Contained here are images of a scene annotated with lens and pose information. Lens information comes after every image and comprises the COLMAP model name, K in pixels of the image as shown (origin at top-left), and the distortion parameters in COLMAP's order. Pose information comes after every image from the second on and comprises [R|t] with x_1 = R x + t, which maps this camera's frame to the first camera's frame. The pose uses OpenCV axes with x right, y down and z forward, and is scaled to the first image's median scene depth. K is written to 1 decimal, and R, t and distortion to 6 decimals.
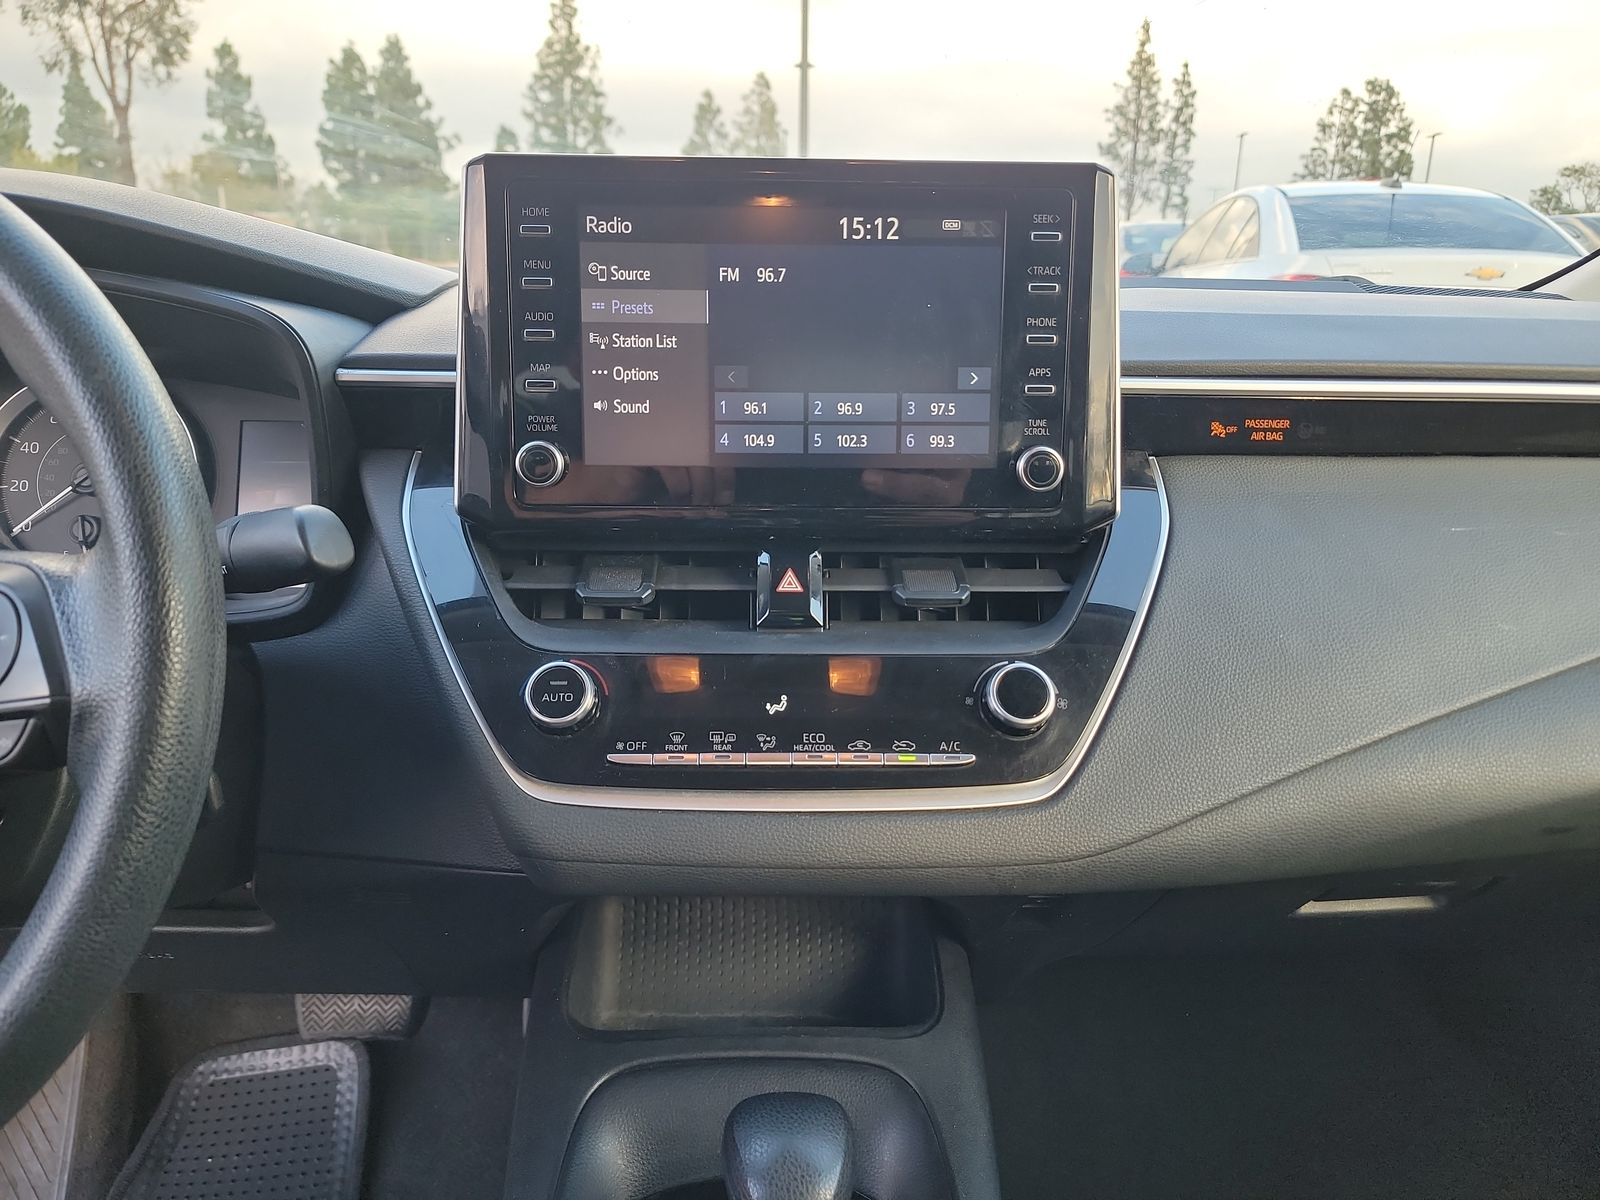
lens RADIAL K [[1088.2, 0, 784.7], [0, 1088.2, 596.8], [0, 0, 1]] dist [0.035021, -0.044313]
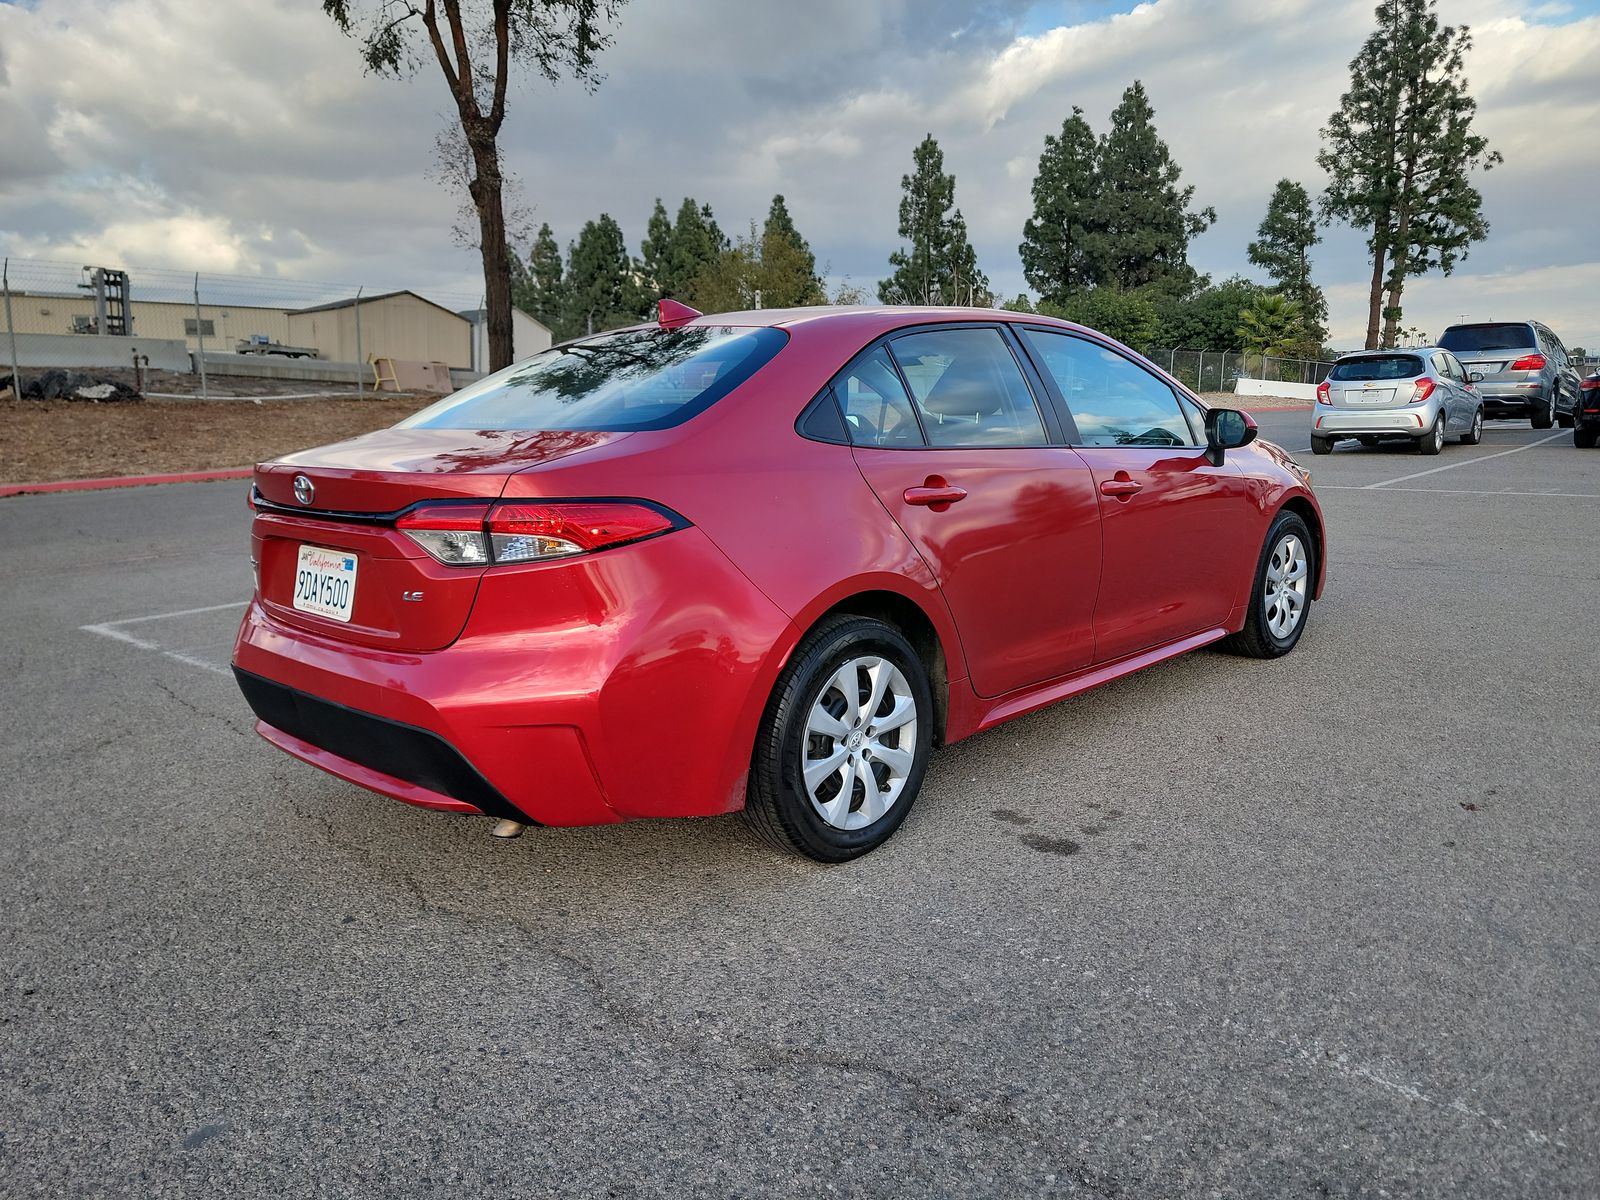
lens RADIAL K [[1088.2, 0, 787.3], [0, 1088.2, 600.7], [0, 0, 1]] dist [0.035021, -0.044313]
pose [[0.801210, 0.062621, -0.595097, -0.089225], [-0.125733, 0.989925, -0.065112, -0.101530], [0.585024, 0.126992, 0.801012, 0.329602]]
